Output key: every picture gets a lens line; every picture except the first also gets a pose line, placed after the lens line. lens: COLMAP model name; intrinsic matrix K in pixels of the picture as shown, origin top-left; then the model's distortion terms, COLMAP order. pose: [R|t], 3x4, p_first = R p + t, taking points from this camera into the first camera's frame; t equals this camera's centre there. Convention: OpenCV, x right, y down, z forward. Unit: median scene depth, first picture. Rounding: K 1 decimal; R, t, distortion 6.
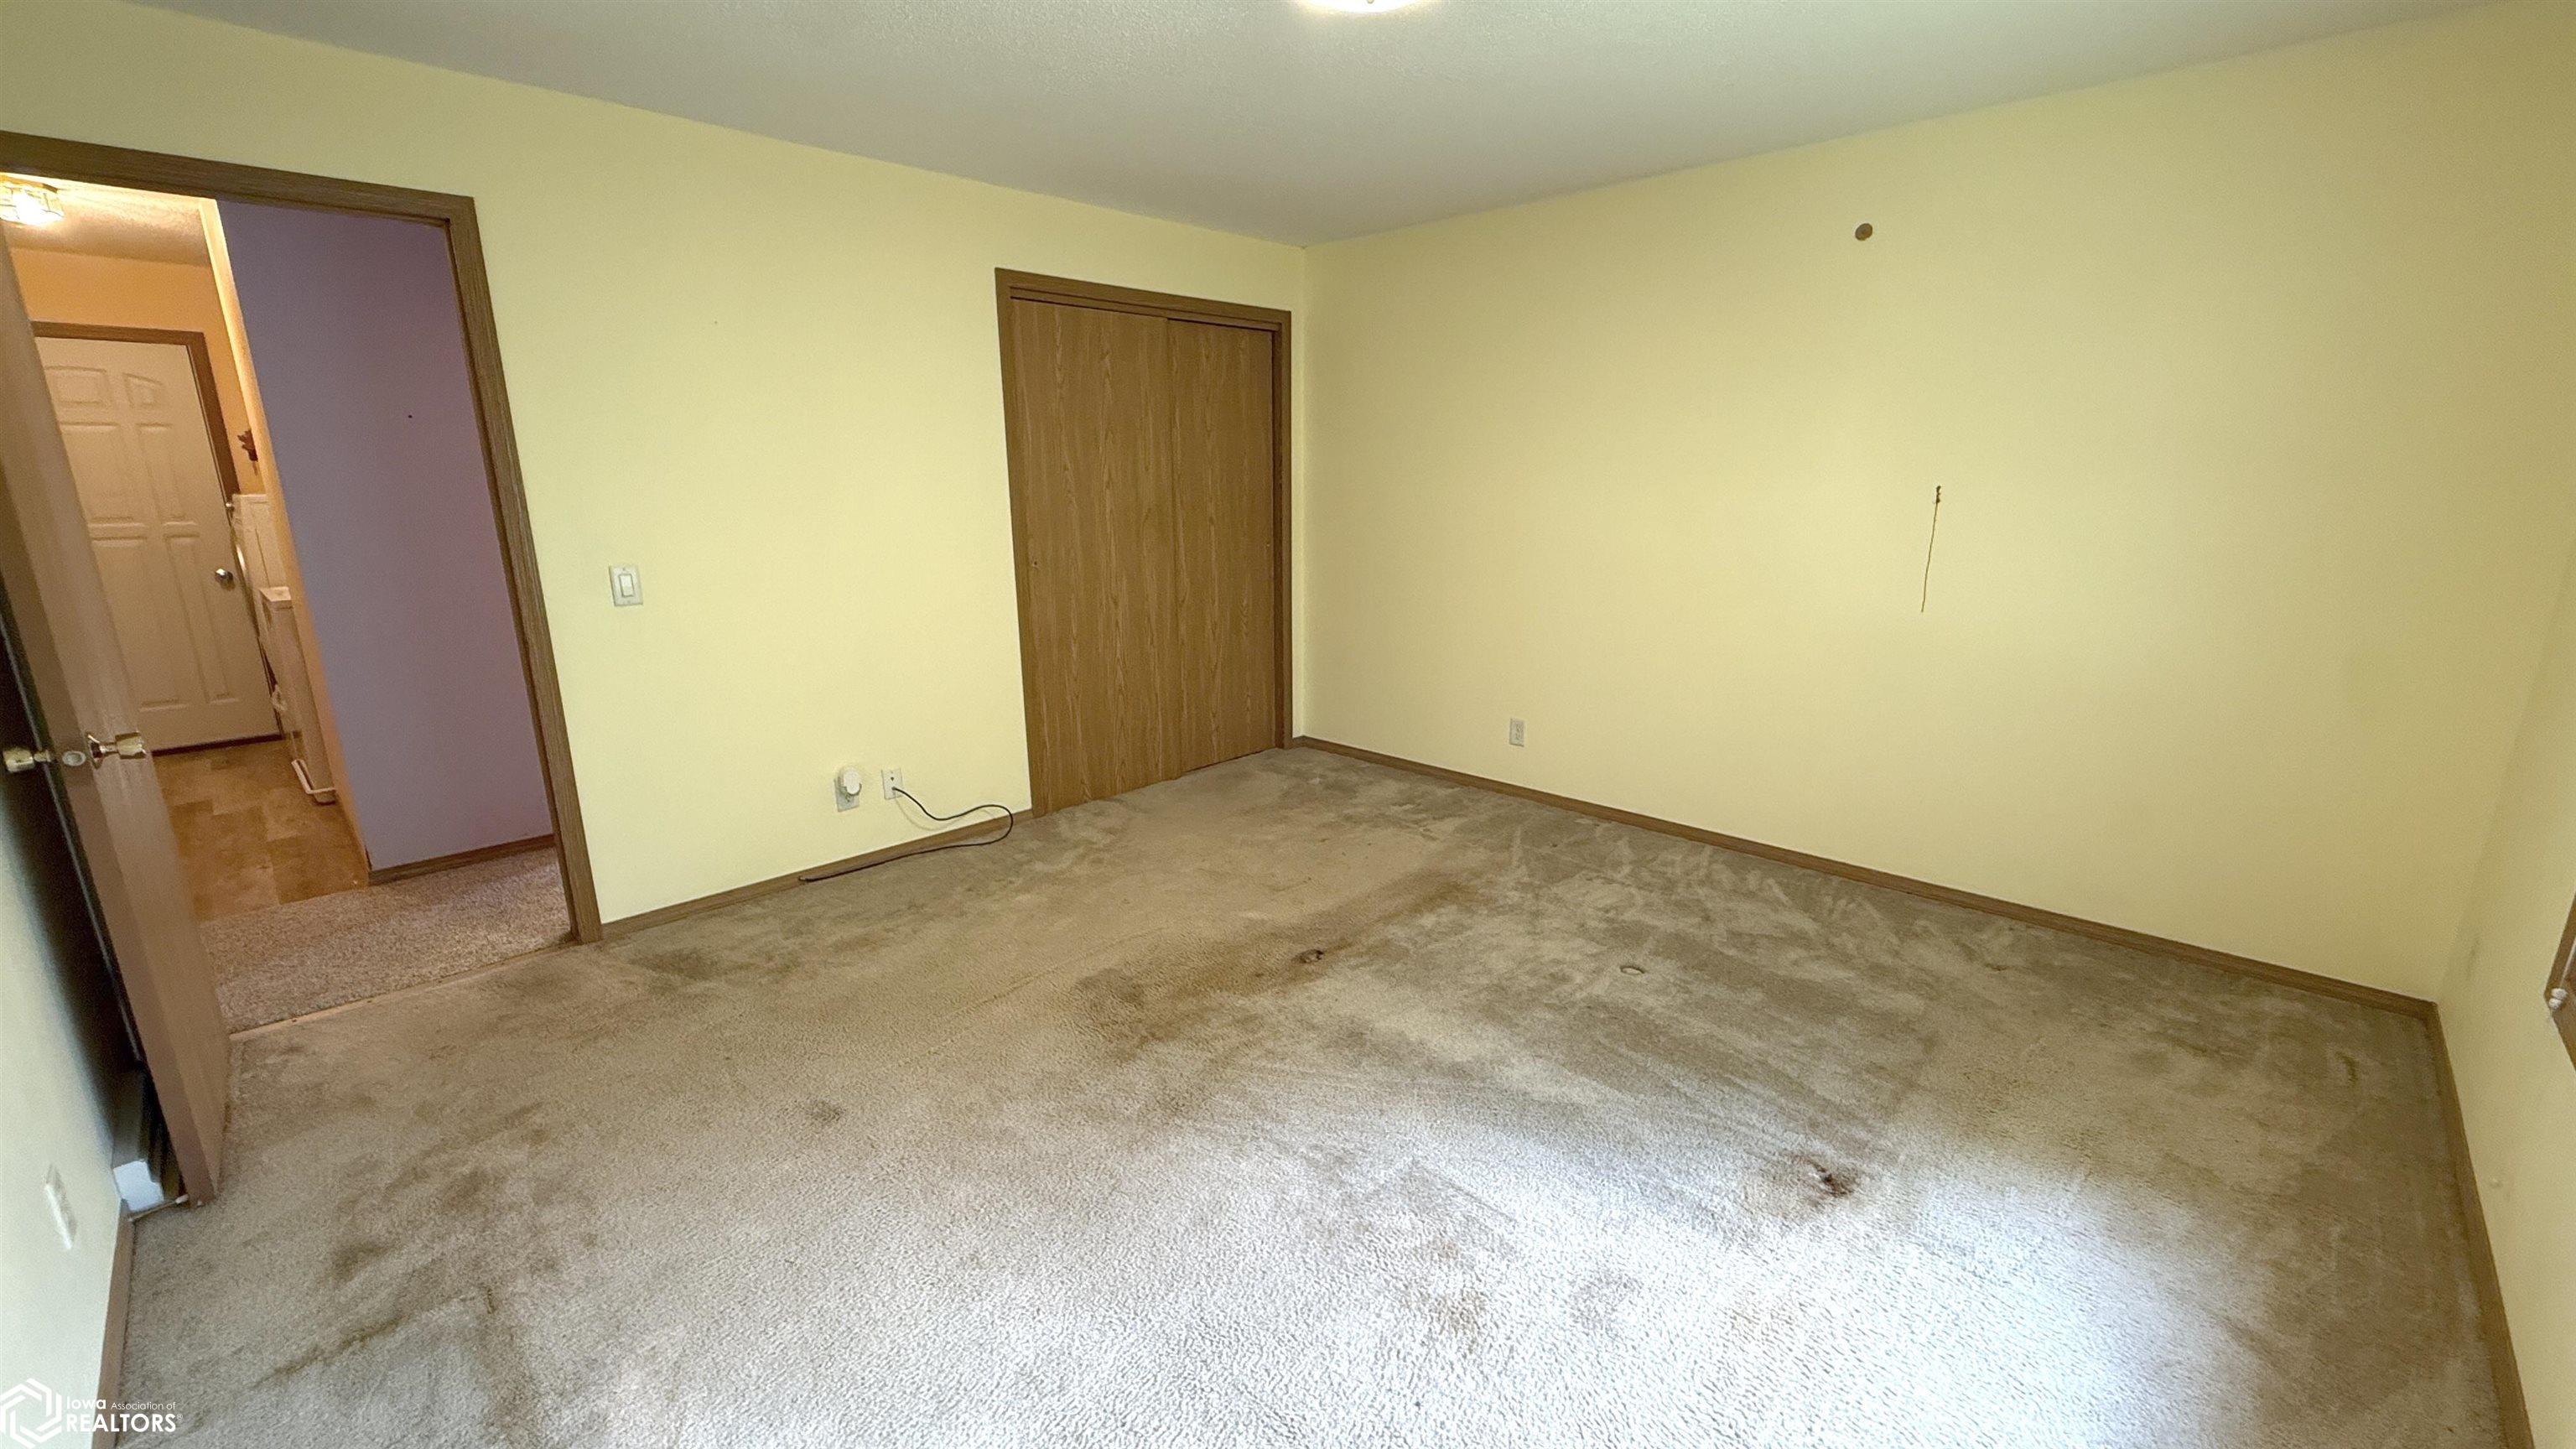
lens RADIAL K [[1024.7, 0, 1282.5], [0, 1024.7, 724.1], [0, 0, 1]] dist [0.000245, -0.000401]
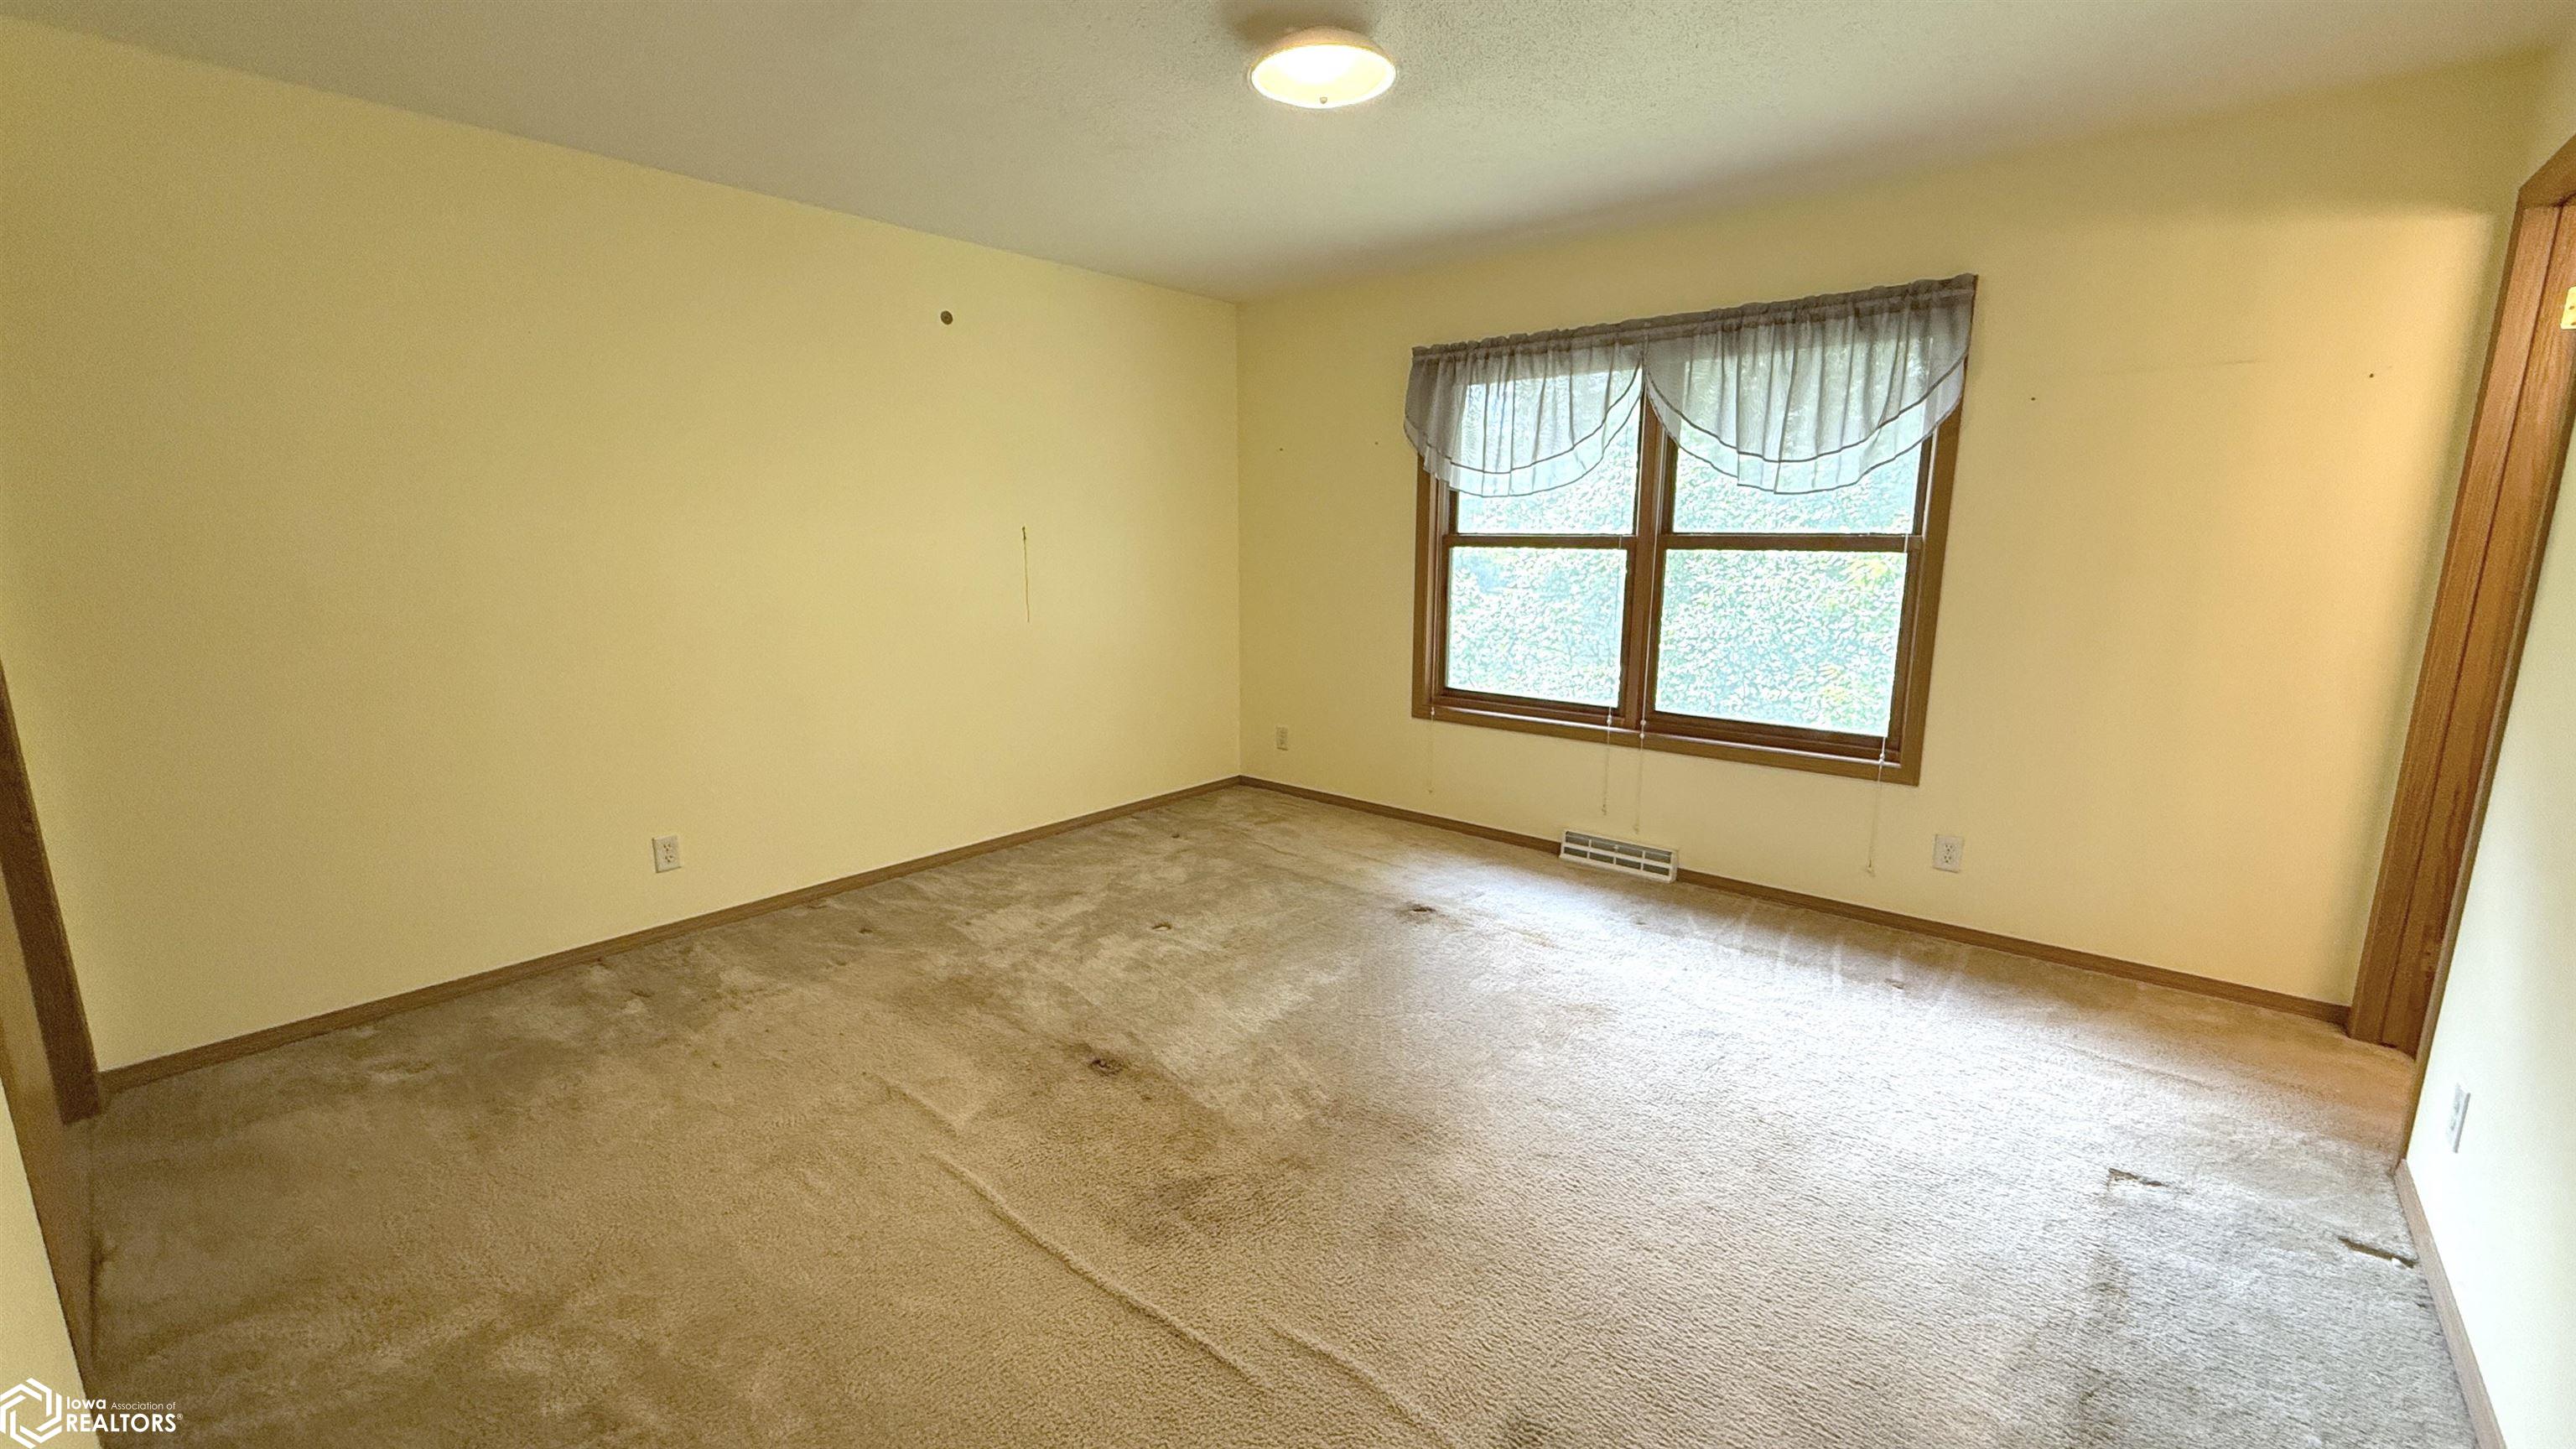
lens RADIAL K [[1024.7, 0, 1282.5], [0, 1024.7, 724.1], [0, 0, 1]] dist [0.000245, -0.000401]
pose [[-0.053066, -0.185716, 0.981170, -0.703755], [0.241497, 0.951002, 0.193067, -0.161142], [-0.968950, 0.247195, -0.005616, 0.726974]]
